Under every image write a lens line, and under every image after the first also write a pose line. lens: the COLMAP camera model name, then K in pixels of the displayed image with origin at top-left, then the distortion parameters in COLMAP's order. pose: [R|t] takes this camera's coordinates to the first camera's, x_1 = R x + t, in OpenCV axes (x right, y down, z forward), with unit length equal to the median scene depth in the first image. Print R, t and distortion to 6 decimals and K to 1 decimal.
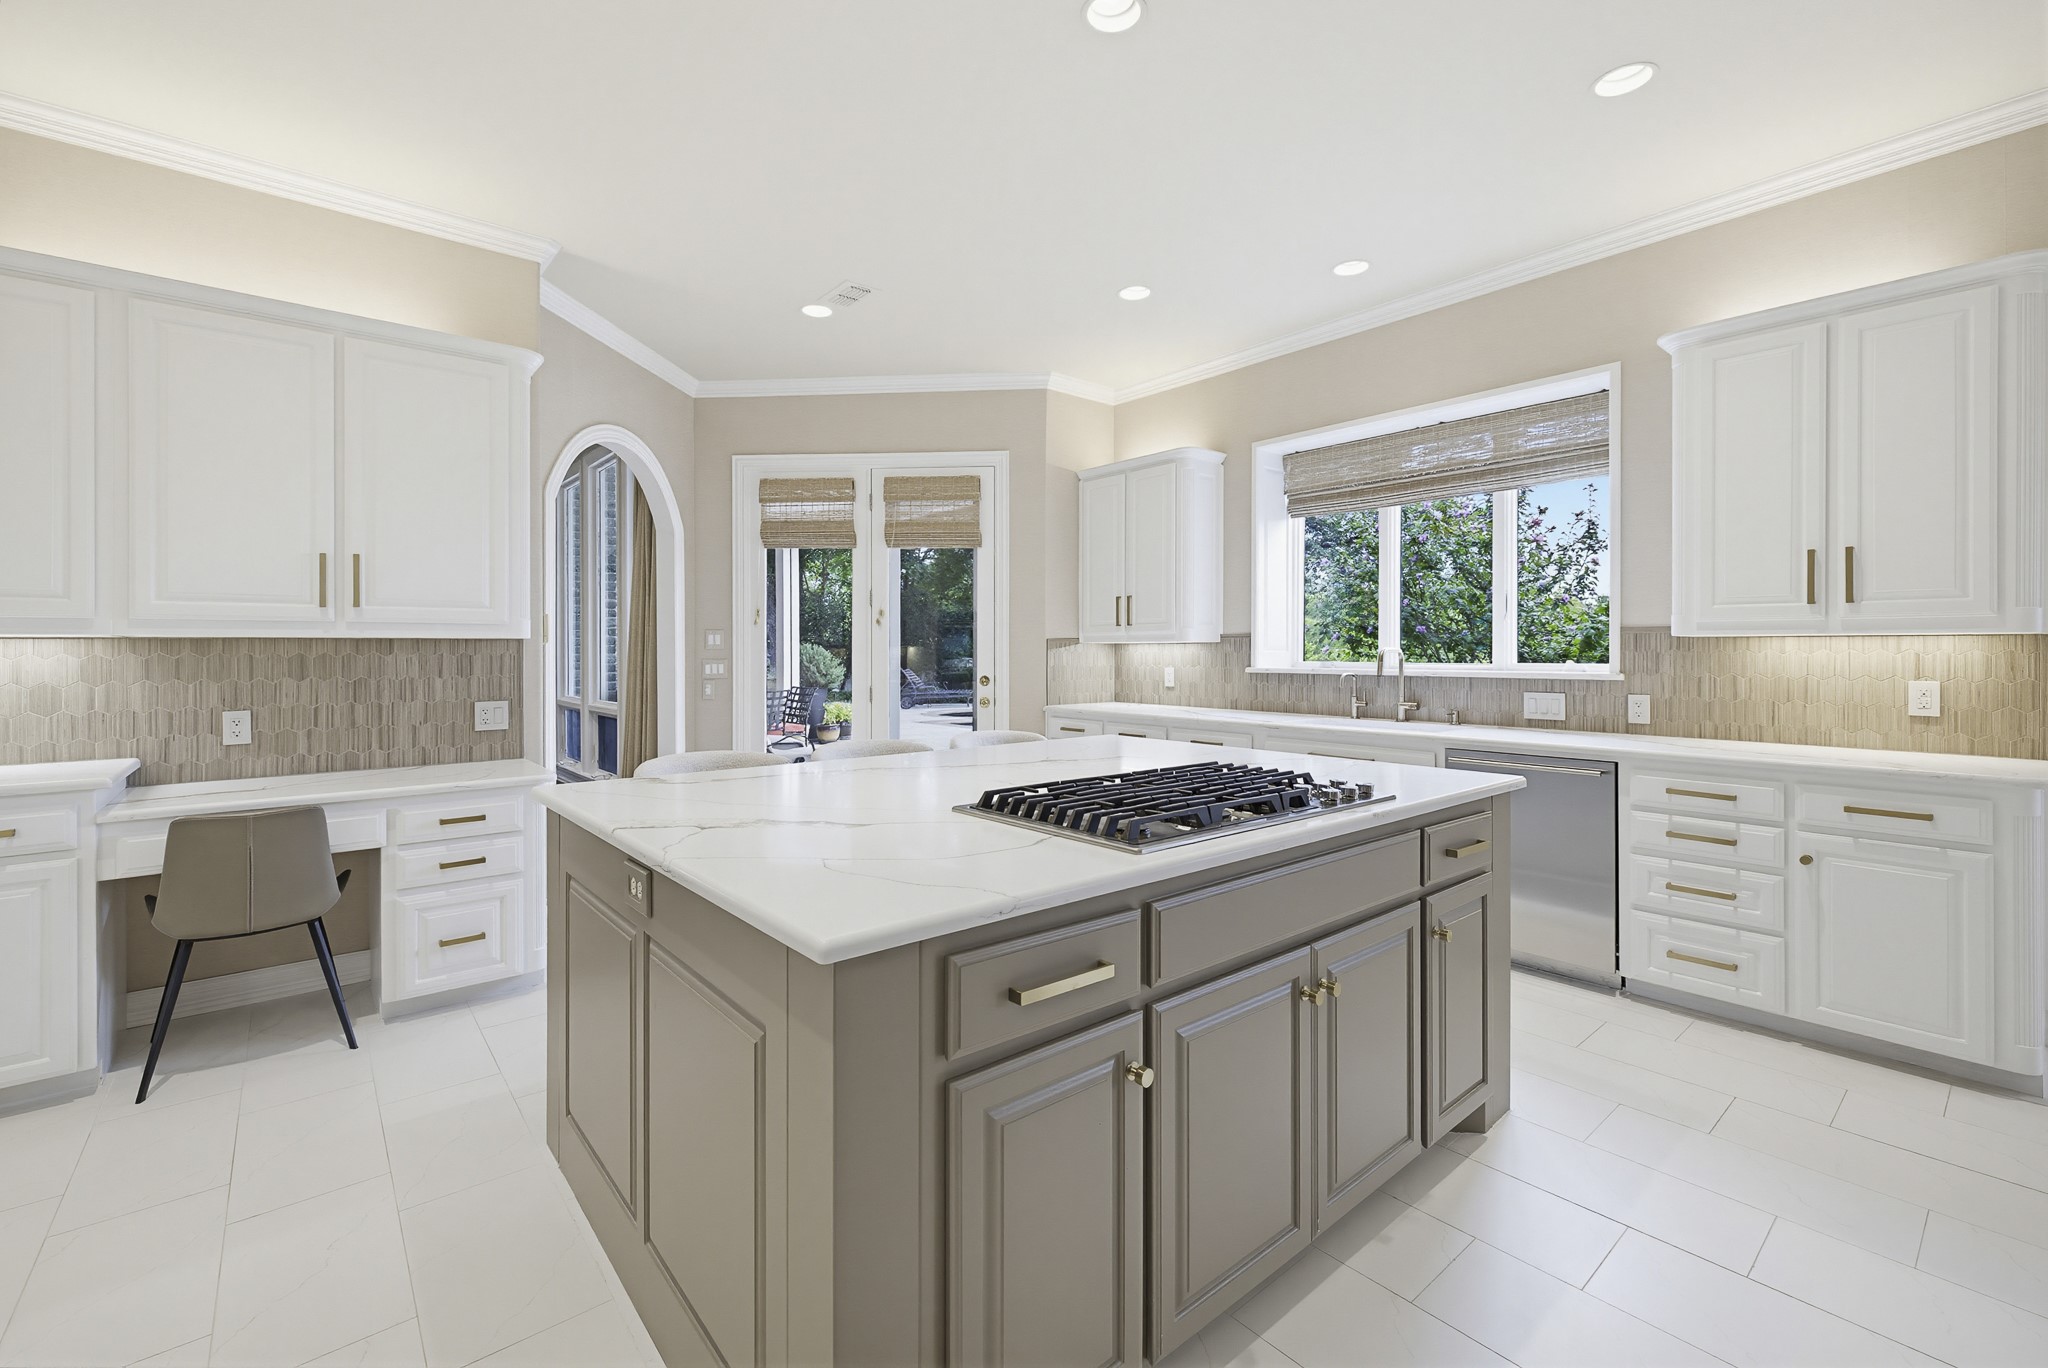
lens RADIAL K [[894.1, 0, 987.1], [0, 894.1, 645.9], [0, 0, 1]] dist [0.015349, 0.000290]
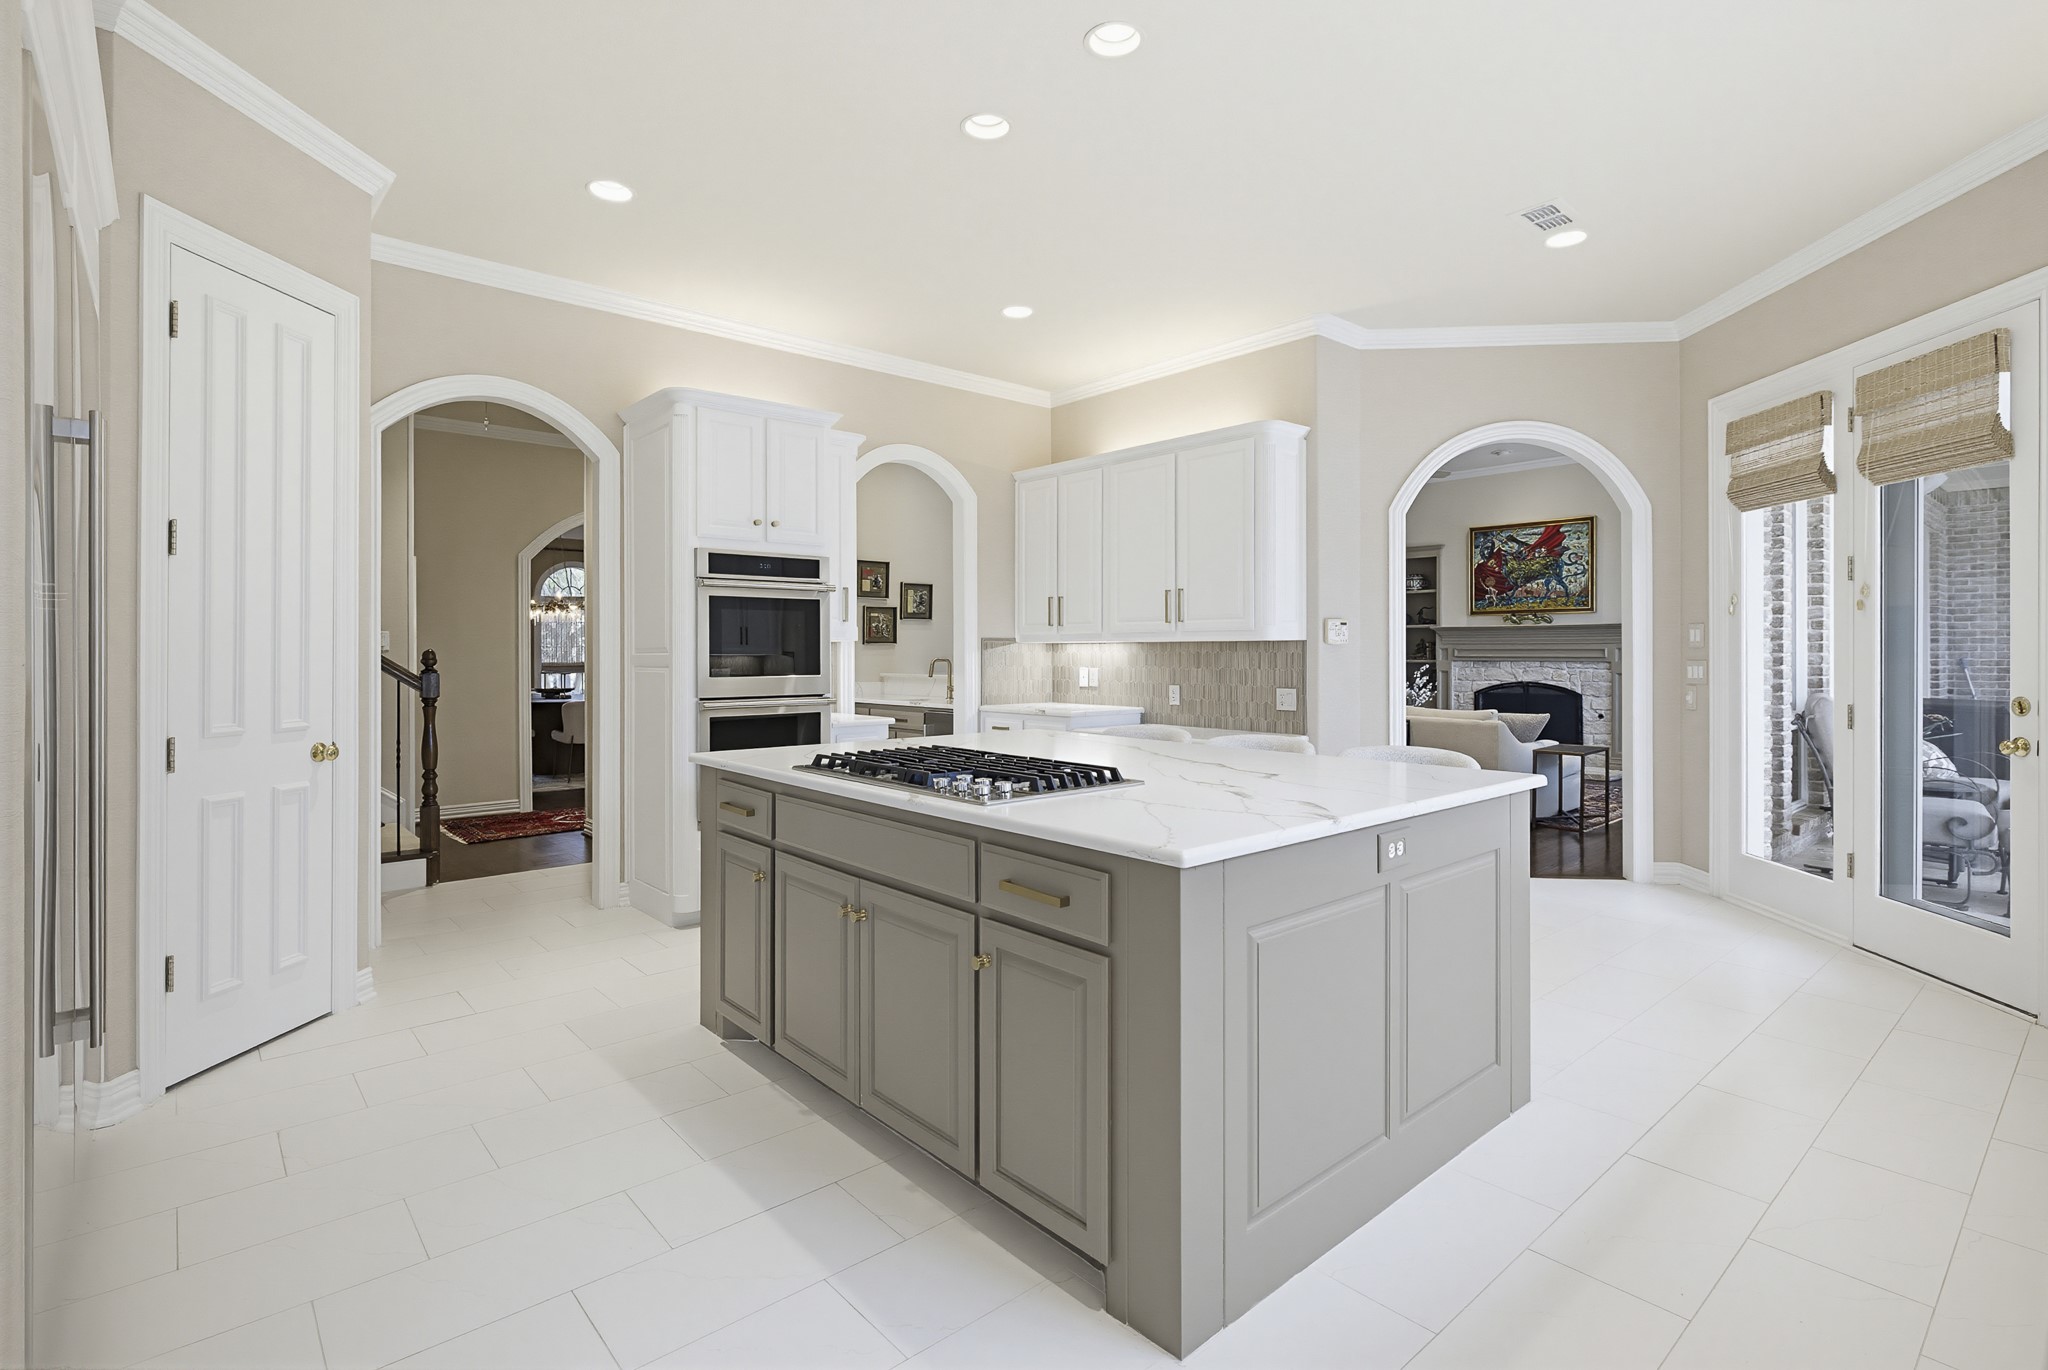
lens RADIAL K [[958.7, 0, 1019.2], [0, 958.7, 659.9], [0, 0, 1]] dist [-0.004099, -0.000191]
pose [[0.024551, 0.010314, -0.999645, 0.868405], [0.004668, 0.999935, 0.010432, 0.004666], [0.999688, -0.004923, 0.024501, 0.608135]]
